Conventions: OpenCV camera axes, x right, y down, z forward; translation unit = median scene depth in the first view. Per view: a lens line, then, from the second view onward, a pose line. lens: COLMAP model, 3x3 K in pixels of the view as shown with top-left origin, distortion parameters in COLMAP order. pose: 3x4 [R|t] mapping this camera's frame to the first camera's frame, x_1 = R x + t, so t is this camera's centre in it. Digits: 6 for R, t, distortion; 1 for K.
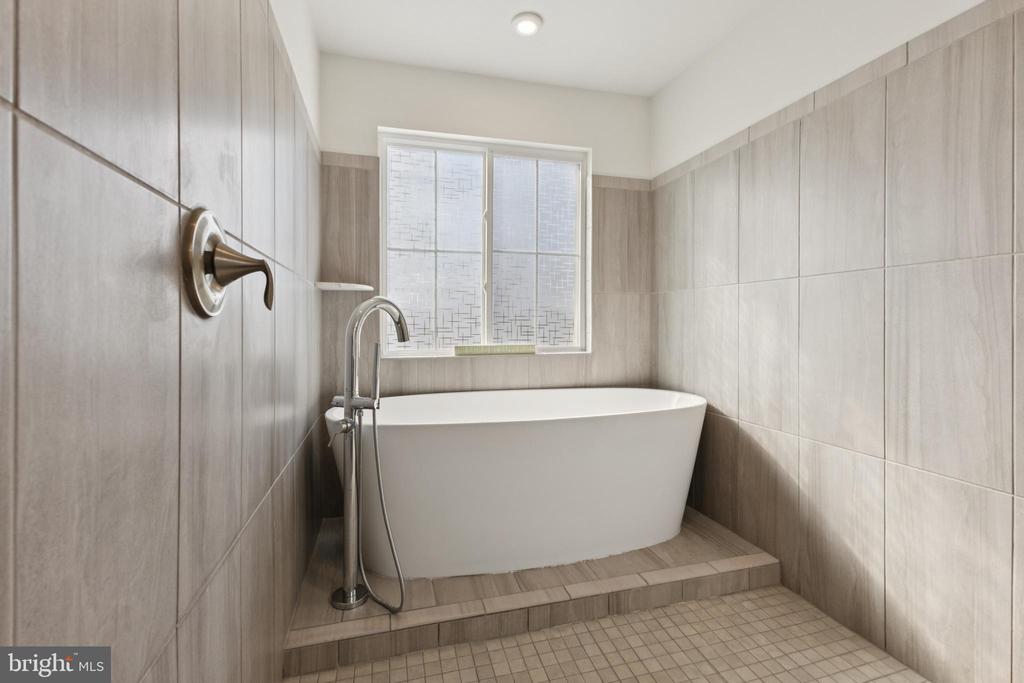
lens RADIAL K [[448.2, 0, 512.0], [0, 448.2, 341.5], [0, 0, 1]] dist [0.029413, 0.000096]
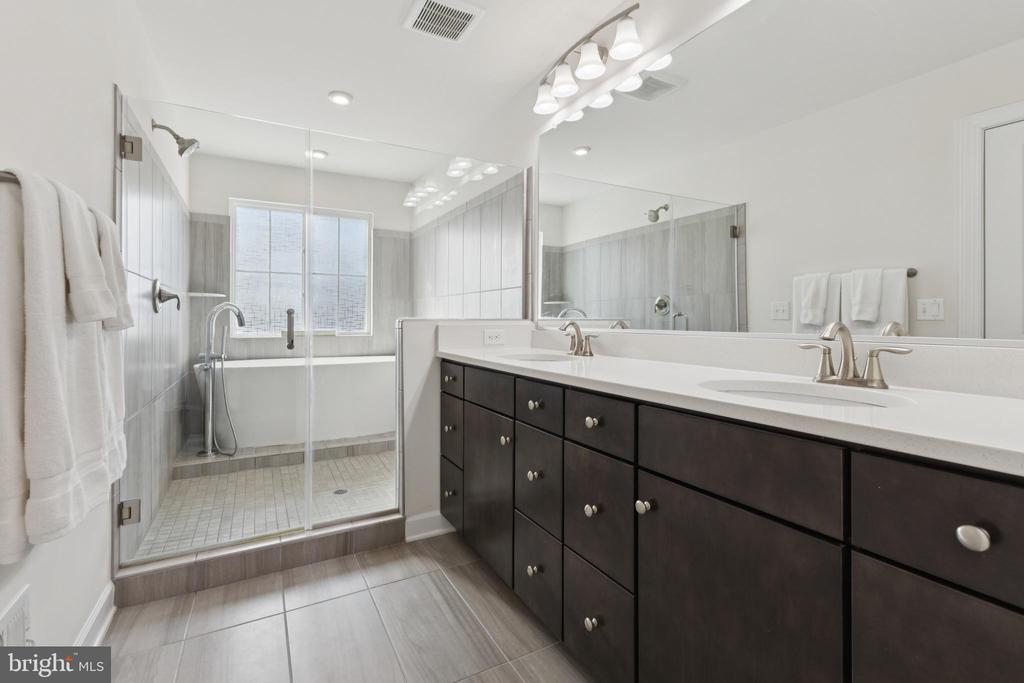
lens RADIAL K [[450.3, 0, 491.8], [0, 450.3, 329.7], [0, 0, 1]] dist [0.031016, 0.000126]
pose [[0.979675, -0.003547, 0.200558, 0.318797], [0.007921, 0.999748, -0.021013, 0.049906], [-0.200433, 0.022175, 0.979456, -0.843660]]
